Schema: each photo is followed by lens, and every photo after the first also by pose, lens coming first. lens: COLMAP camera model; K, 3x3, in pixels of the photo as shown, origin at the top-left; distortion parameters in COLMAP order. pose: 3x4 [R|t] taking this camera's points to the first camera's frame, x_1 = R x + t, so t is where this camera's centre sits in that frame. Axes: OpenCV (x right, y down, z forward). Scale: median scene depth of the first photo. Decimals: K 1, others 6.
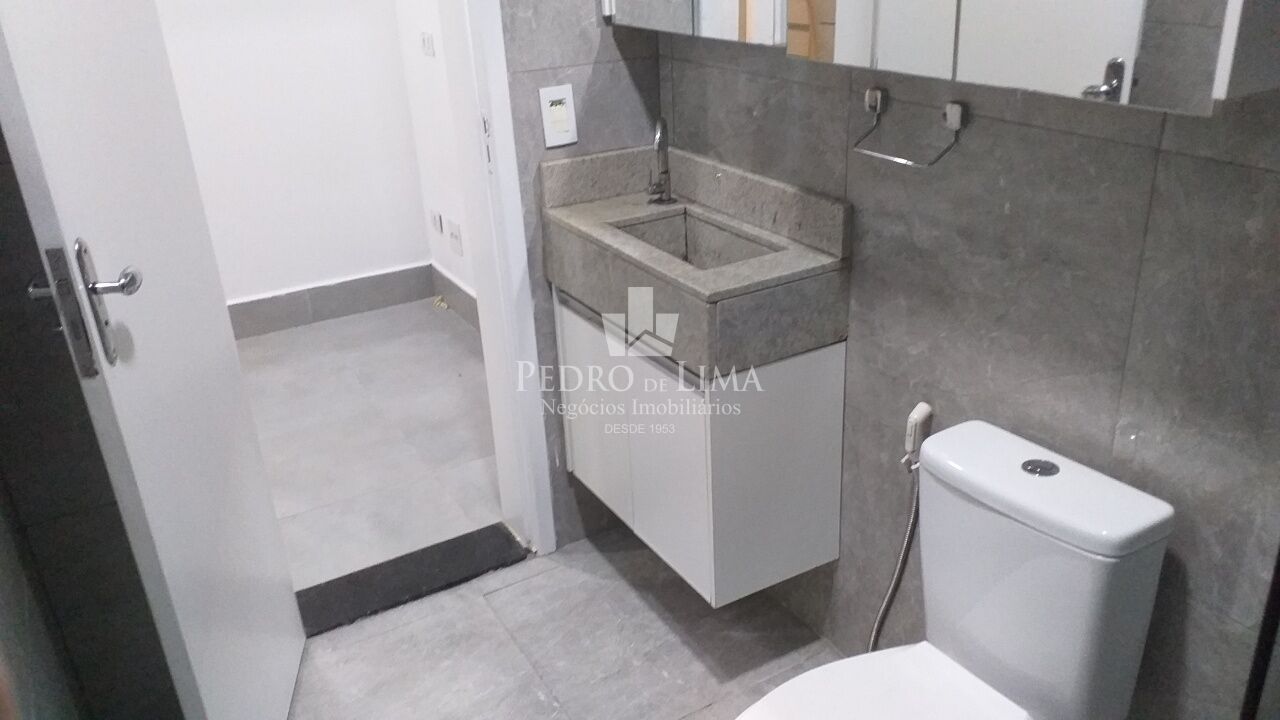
lens RADIAL K [[1012.6, 0, 639.4], [0, 1012.6, 359.2], [0, 0, 1]] dist [0.082058, -0.140831]
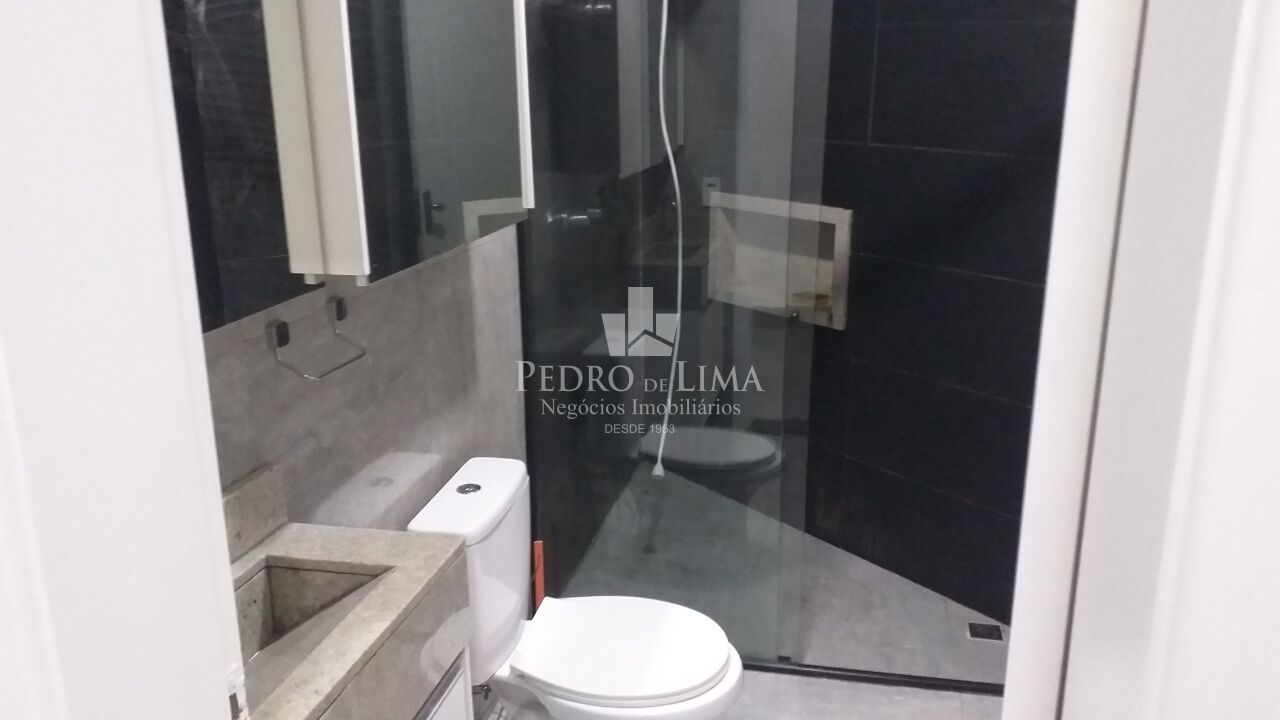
lens RADIAL K [[1012.6, 0, 639.5], [0, 1012.6, 359.2], [0, 0, 1]] dist [0.082058, -0.140831]
pose [[-0.726871, -0.133079, 0.673757, -0.625425], [0.321467, 0.801007, 0.505022, -0.593166], [-0.606892, 0.583677, -0.539448, 1.307942]]
